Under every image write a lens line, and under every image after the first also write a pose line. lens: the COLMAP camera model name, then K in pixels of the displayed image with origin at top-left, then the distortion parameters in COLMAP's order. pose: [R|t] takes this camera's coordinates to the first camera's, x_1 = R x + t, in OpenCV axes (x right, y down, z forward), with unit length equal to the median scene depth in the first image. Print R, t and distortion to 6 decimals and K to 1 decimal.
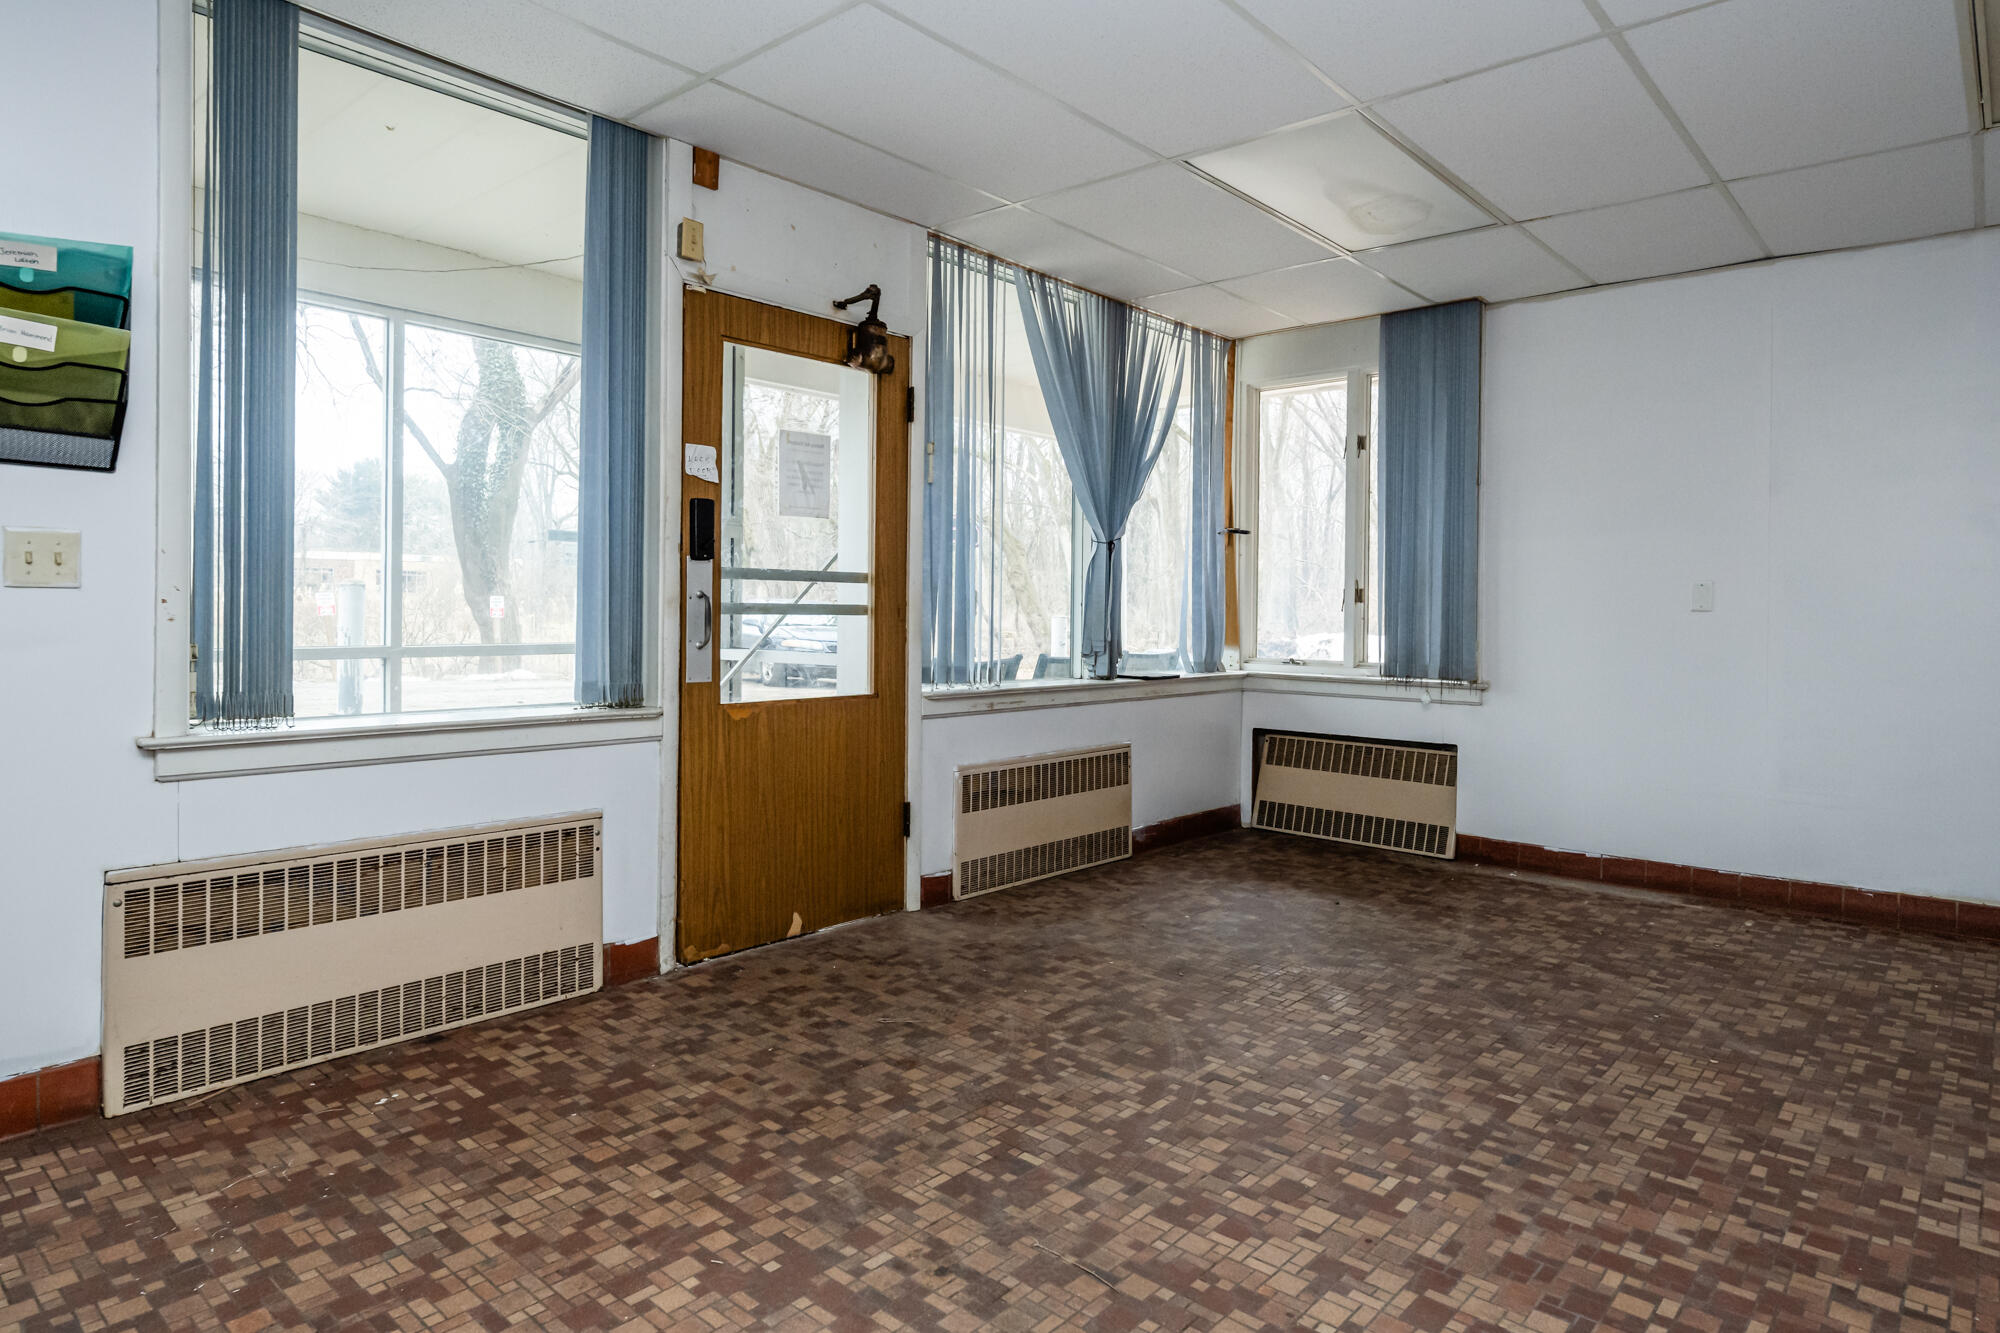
lens RADIAL K [[1154.6, 0, 988.3], [0, 1154.6, 608.0], [0, 0, 1]] dist [0.002630, -0.001691]
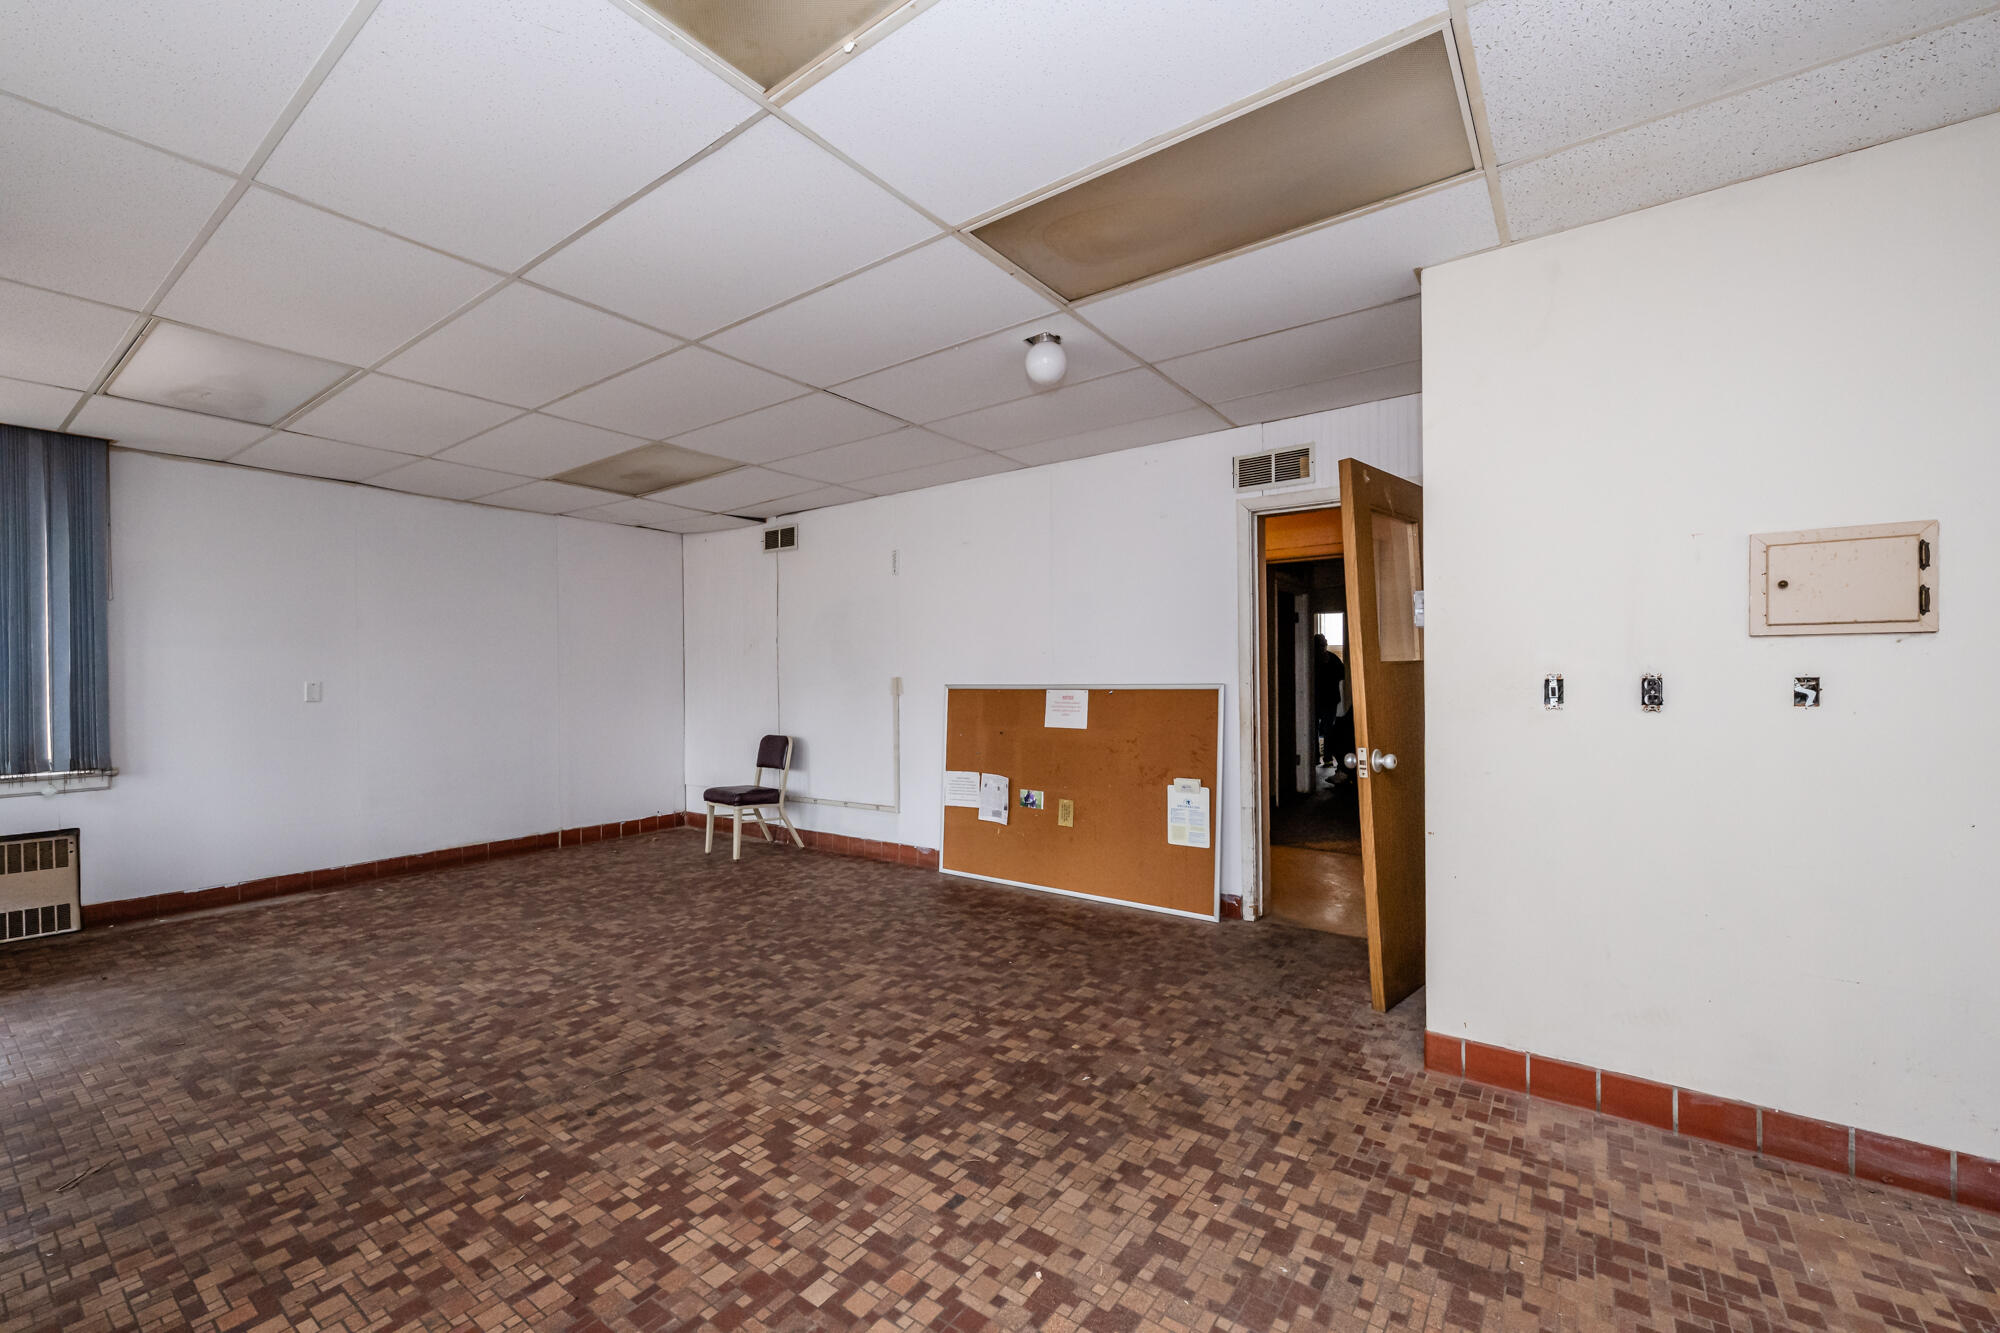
lens RADIAL K [[813.0, 0, 999.1], [0, 813.0, 674.7], [0, 0, 1]] dist [0.001601, 0.000191]
pose [[-0.103299, -0.005140, 0.994637, -0.991219], [0.005611, 0.999968, 0.005750, -0.062769], [-0.994635, 0.006174, -0.103266, 0.394000]]
